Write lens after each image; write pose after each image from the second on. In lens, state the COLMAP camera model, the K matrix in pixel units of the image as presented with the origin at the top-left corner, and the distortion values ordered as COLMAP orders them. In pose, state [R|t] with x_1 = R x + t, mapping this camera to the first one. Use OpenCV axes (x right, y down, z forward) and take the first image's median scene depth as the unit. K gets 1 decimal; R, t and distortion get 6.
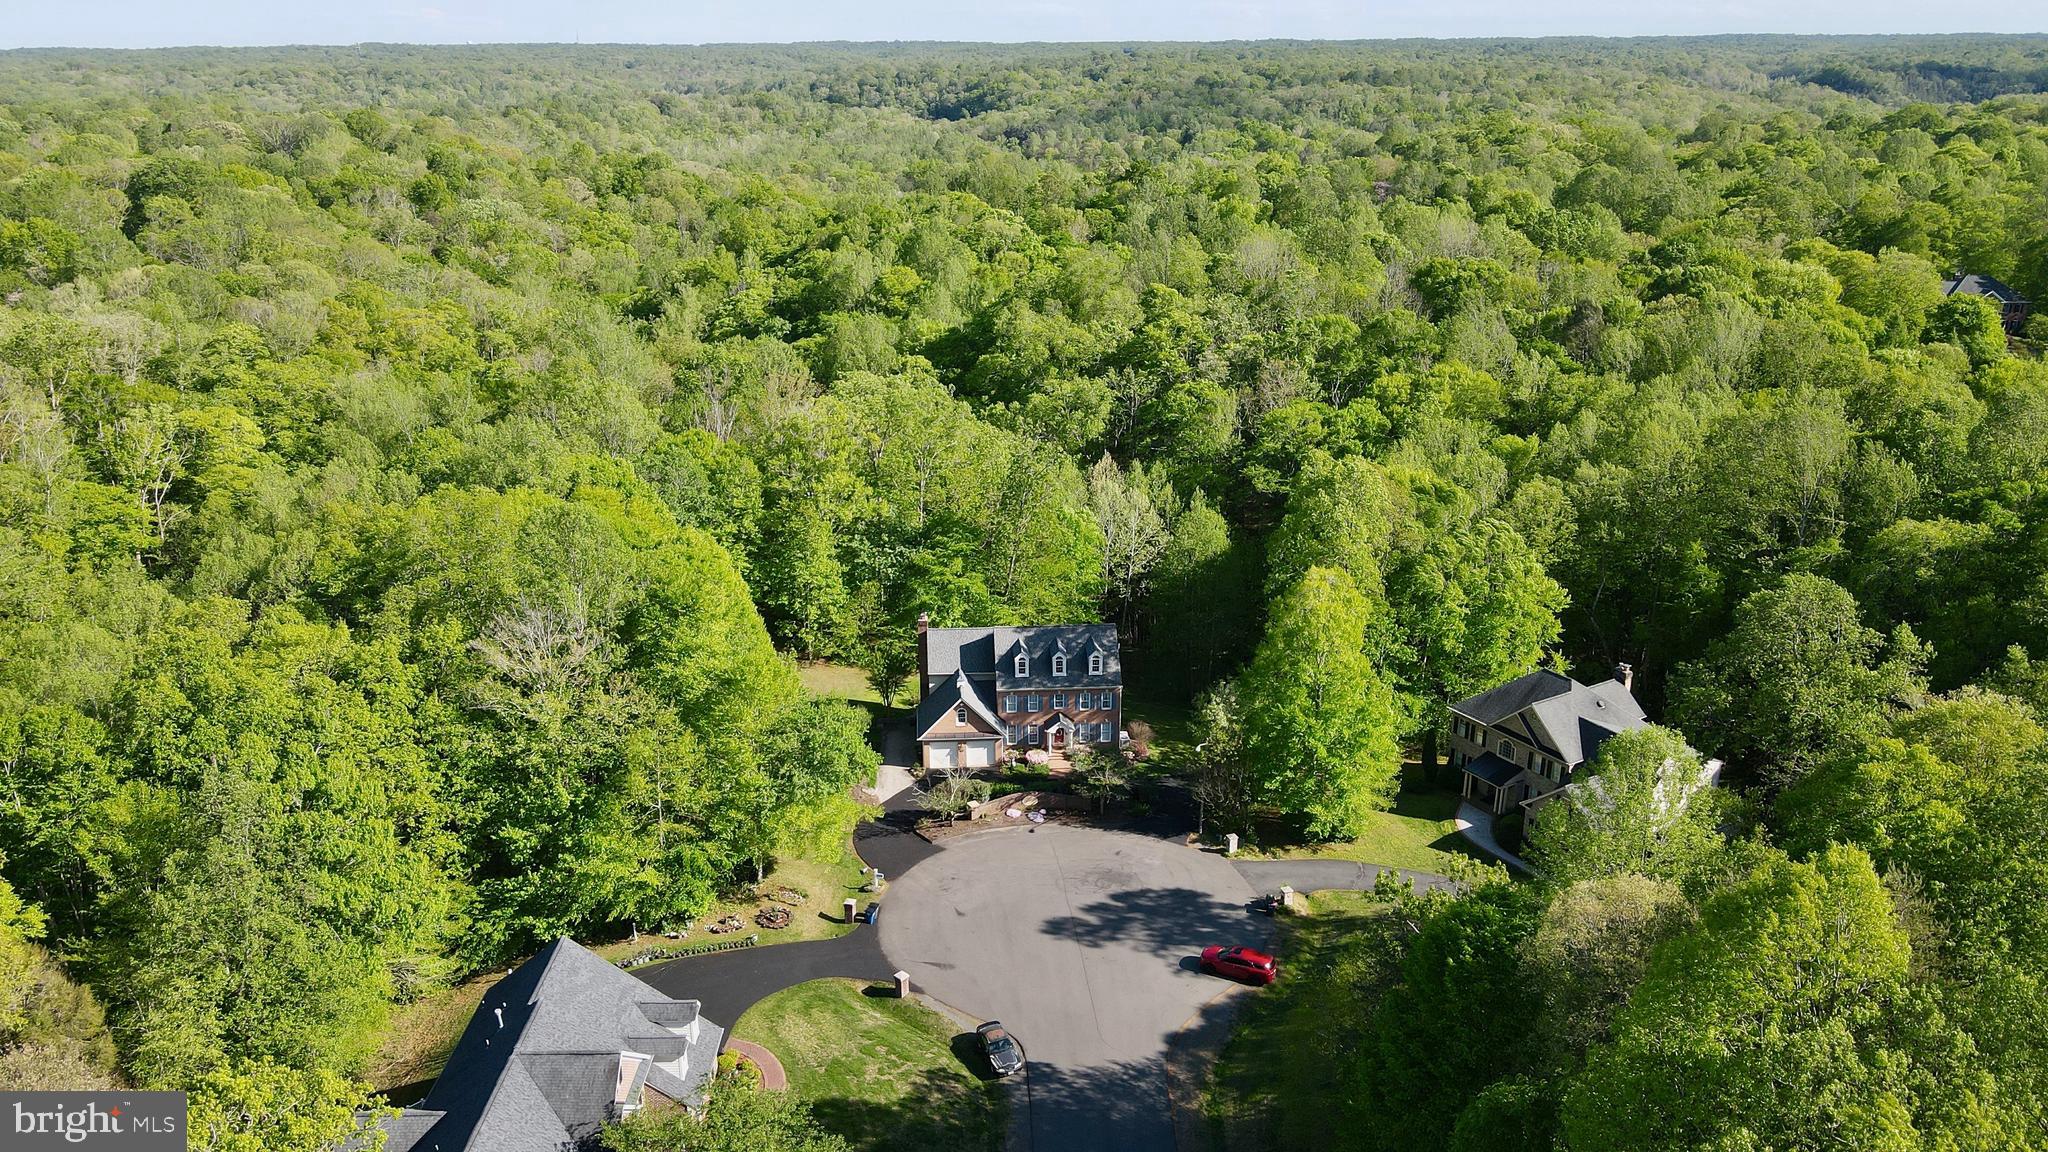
lens RADIAL K [[1509.6, 0, 1008.8], [0, 1509.6, 621.6], [0, 0, 1]] dist [0.004892, 0.000352]
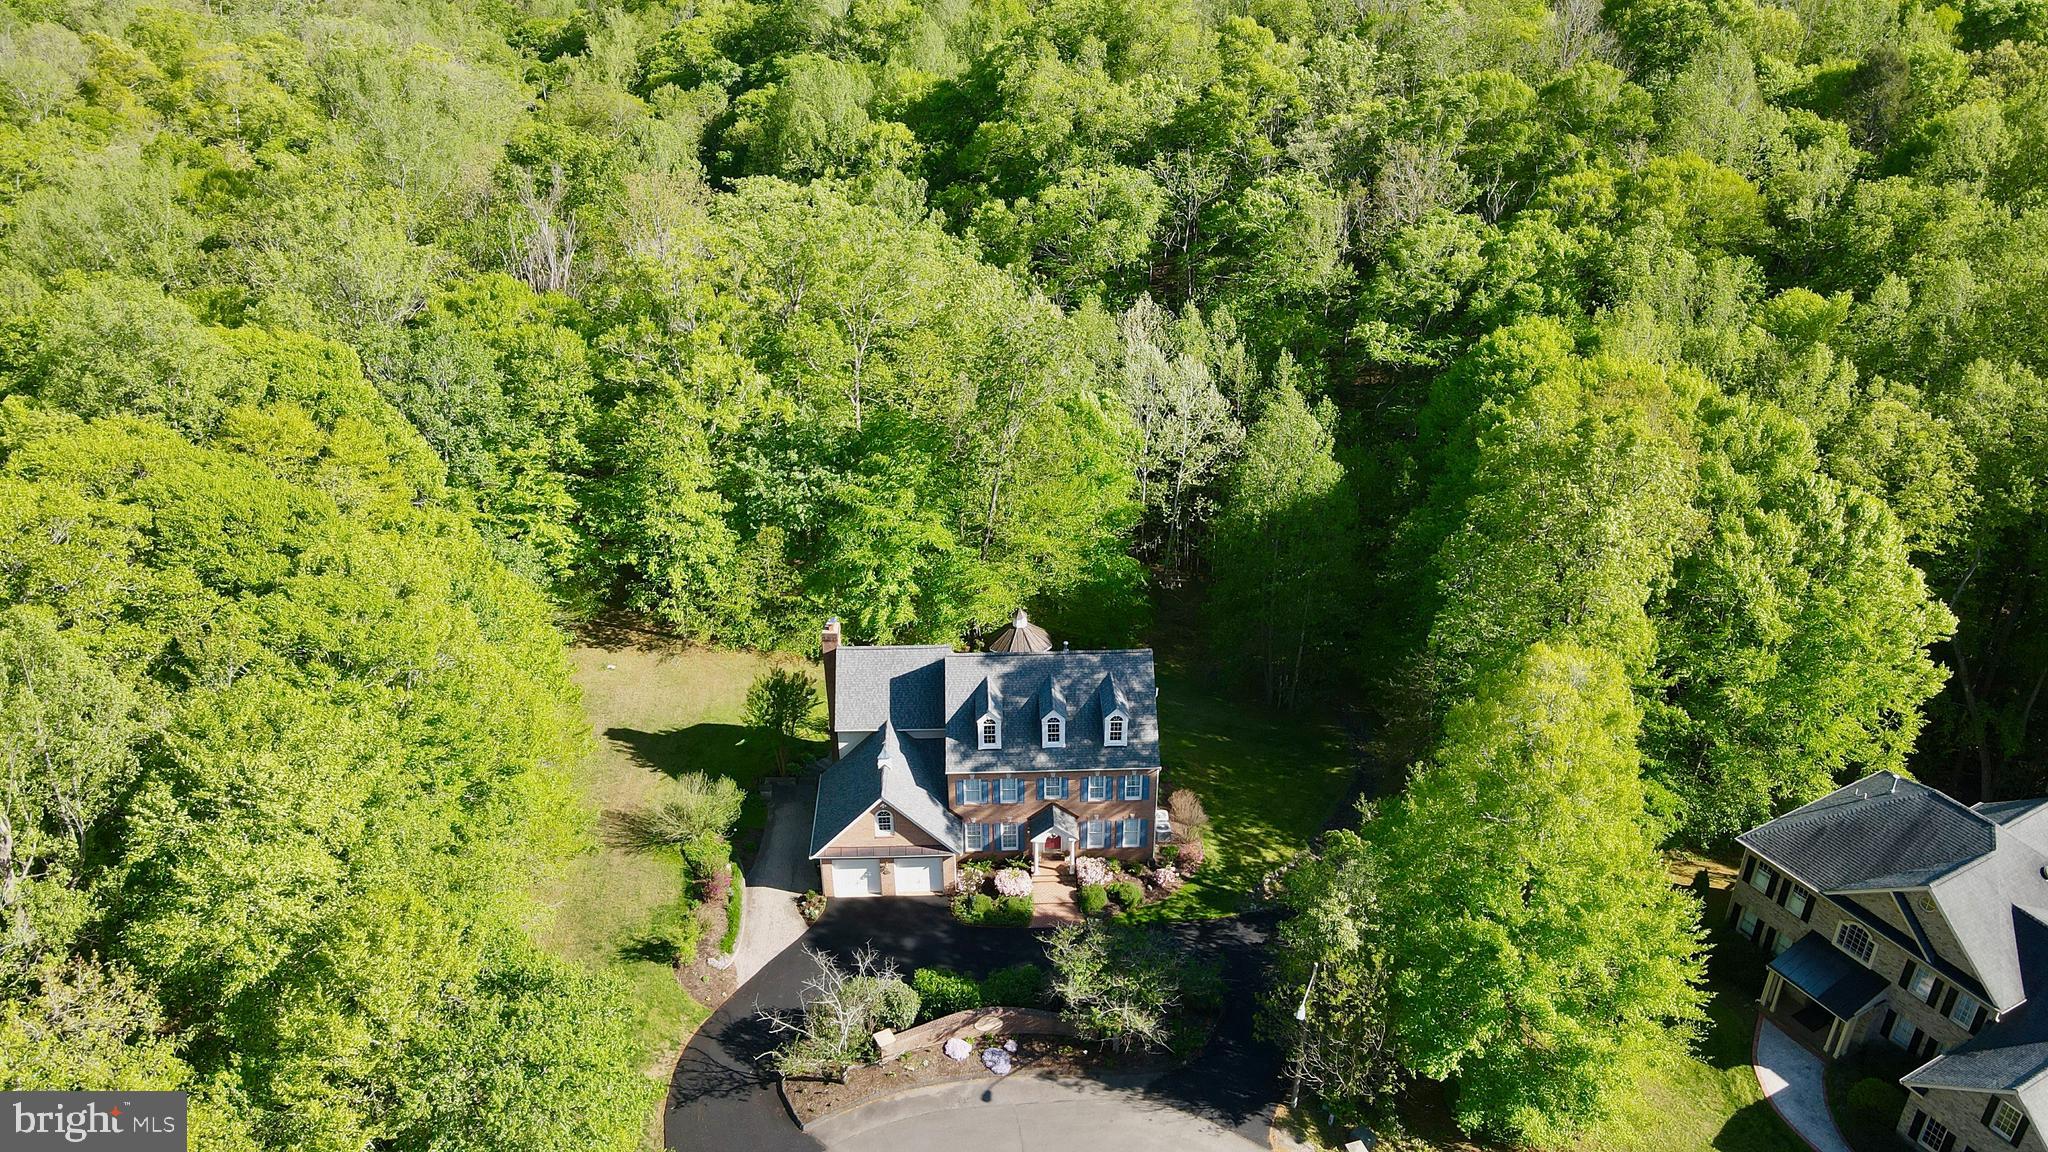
lens RADIAL K [[1509.6, 0, 1008.8], [0, 1509.6, 621.6], [0, 0, 1]] dist [0.004892, 0.000352]
pose [[0.999484, 0.013243, -0.029274, 0.028192], [-0.008014, 0.985063, 0.172005, -0.097670], [0.031115, -0.171682, 0.984661, 0.372598]]
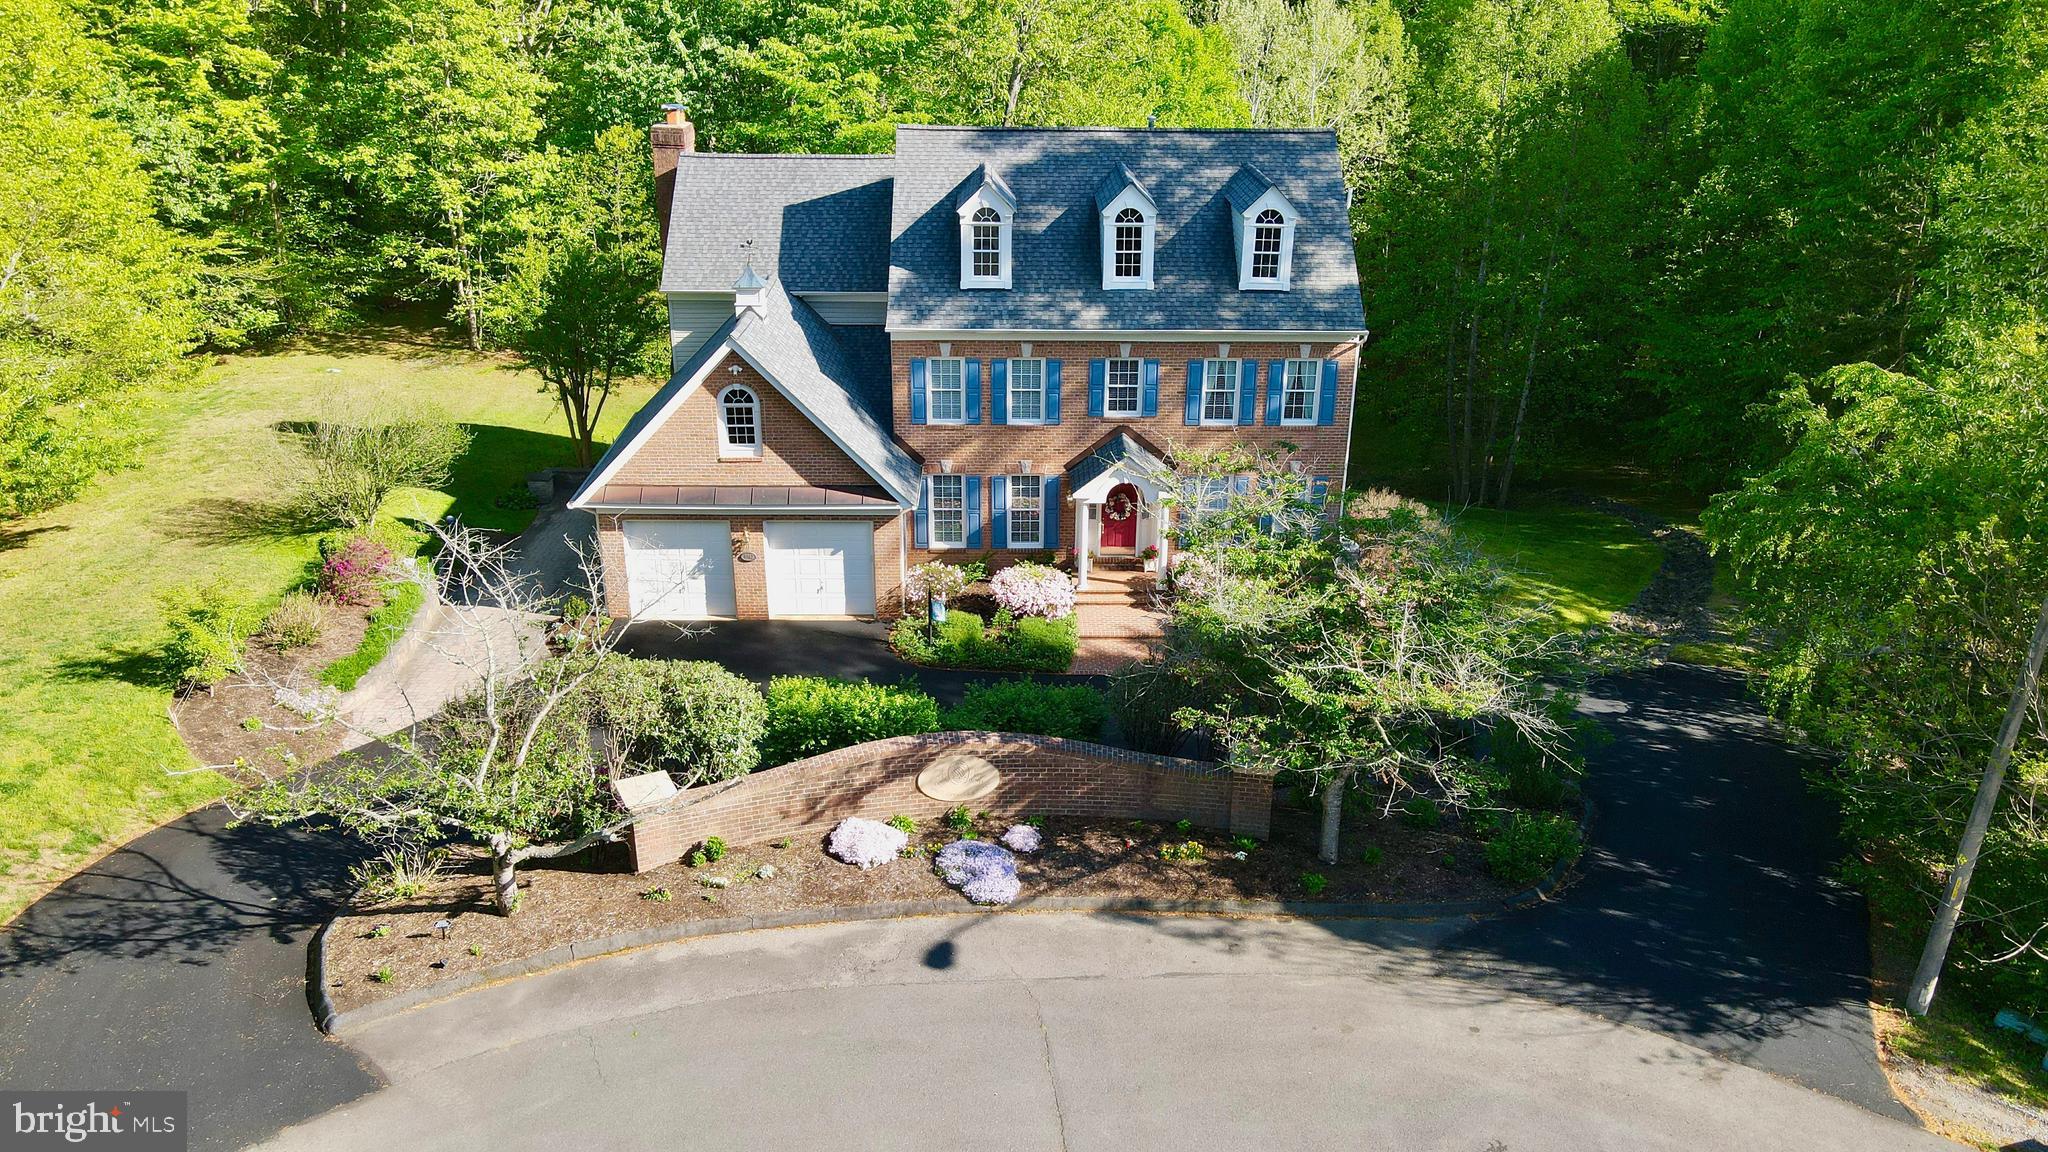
lens RADIAL K [[1516.7, 0, 1018.4], [0, 1516.7, 603.6], [0, 0, 1]] dist [0.008660, 0.005457]
pose [[0.998950, 0.030322, -0.034344, 0.021806], [-0.028489, 0.998207, 0.052645, 0.067189], [0.035879, -0.051611, 0.998023, 0.632236]]
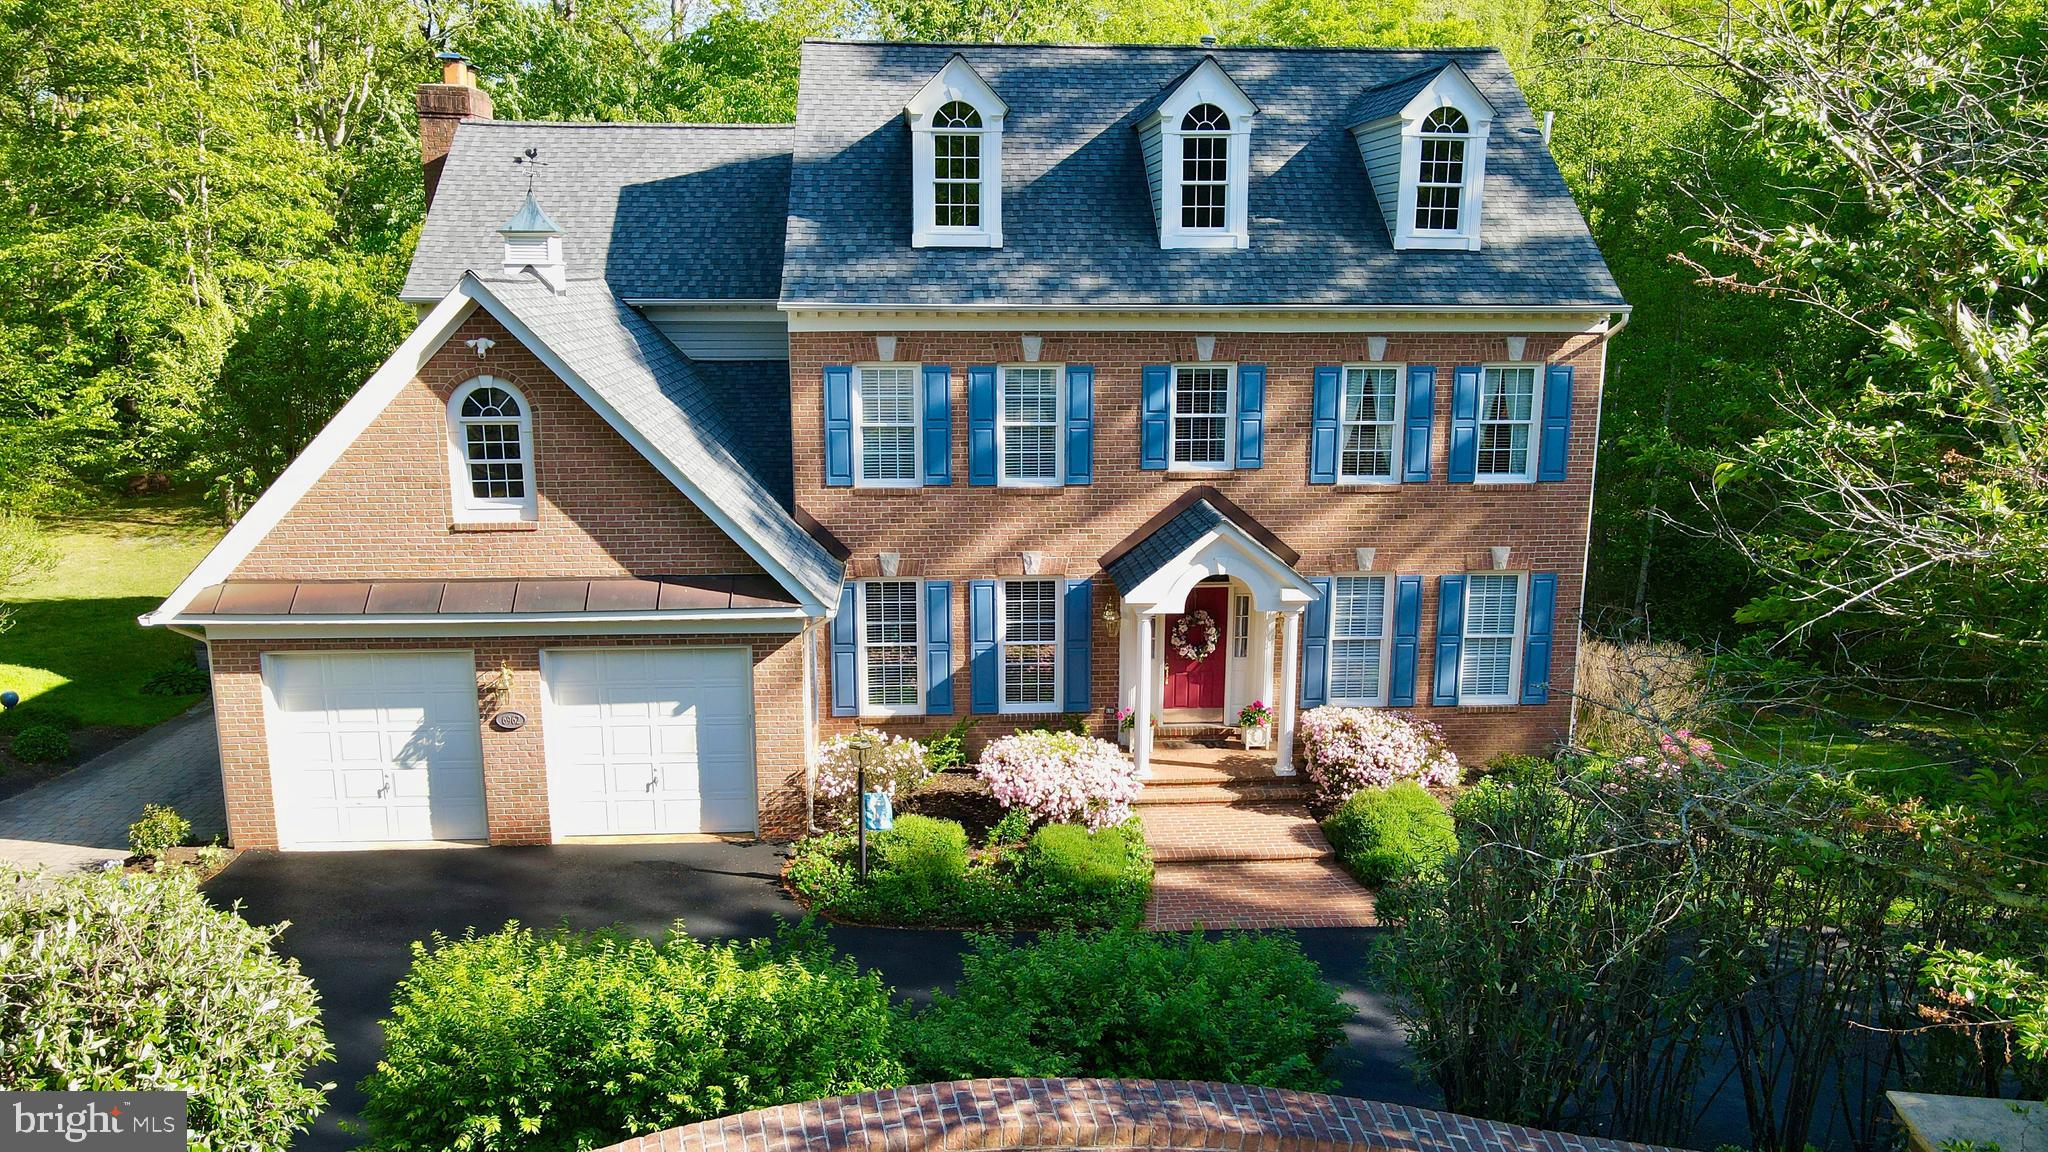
lens RADIAL K [[1516.7, 0, 1018.4], [0, 1516.7, 603.6], [0, 0, 1]] dist [0.008660, 0.005457]
pose [[0.999916, 0.006924, 0.010949, 0.011580], [-0.005292, 0.989763, -0.142621, 0.080910], [-0.011824, 0.142551, 0.989717, 0.738912]]
